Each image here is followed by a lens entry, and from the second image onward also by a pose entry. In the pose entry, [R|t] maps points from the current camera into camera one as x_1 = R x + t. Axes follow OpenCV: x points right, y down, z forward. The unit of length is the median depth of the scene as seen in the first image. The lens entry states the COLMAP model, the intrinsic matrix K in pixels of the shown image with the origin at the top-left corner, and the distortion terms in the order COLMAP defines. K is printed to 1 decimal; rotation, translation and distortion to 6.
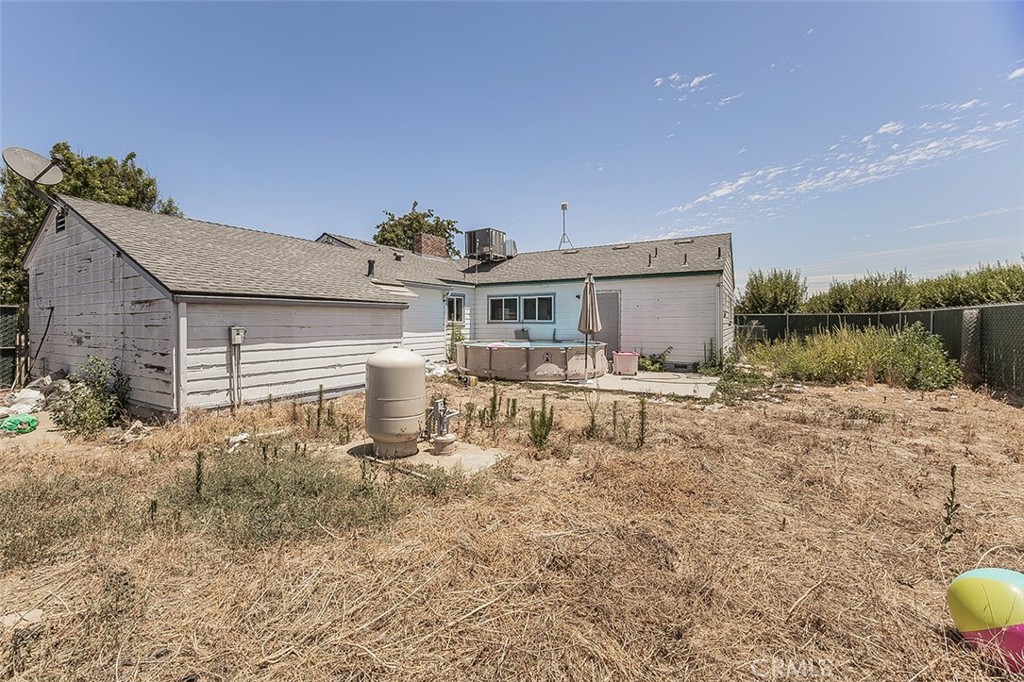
lens RADIAL K [[465.6, 0, 512.0], [0, 465.6, 341.0], [0, 0, 1]] dist [0.031120, 0.000185]
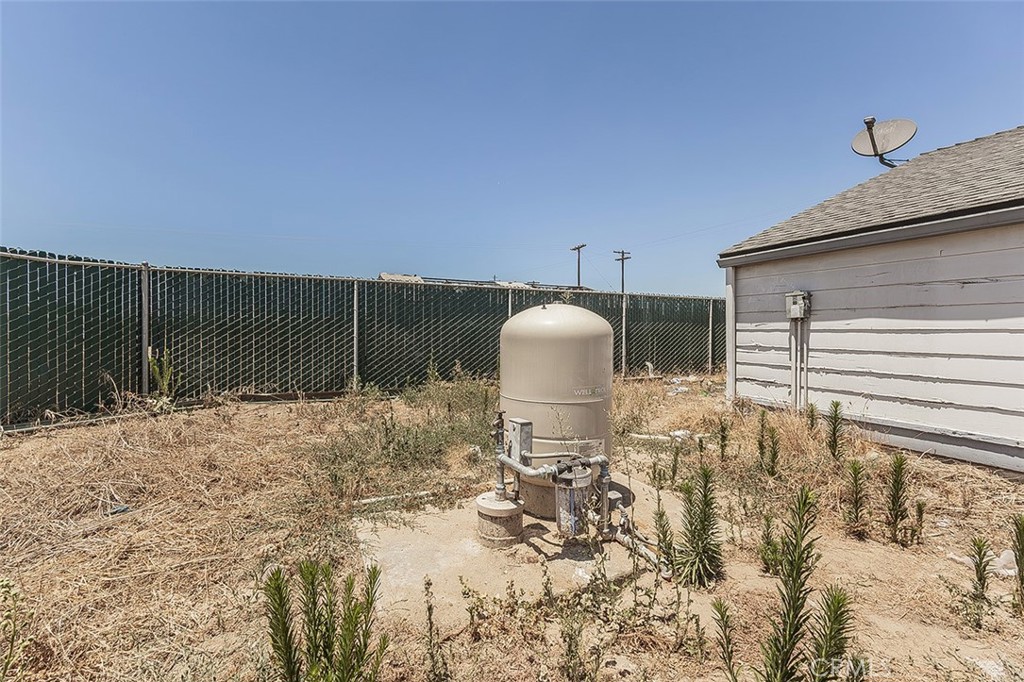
lens RADIAL K [[465.6, 0, 512.0], [0, 465.6, 341.0], [0, 0, 1]] dist [0.031120, 0.000185]
pose [[-0.607753, 0.010899, -0.794051, 0.163461], [-0.041881, 0.998074, 0.045755, 0.022549], [0.793021, 0.061063, -0.606127, 1.005857]]
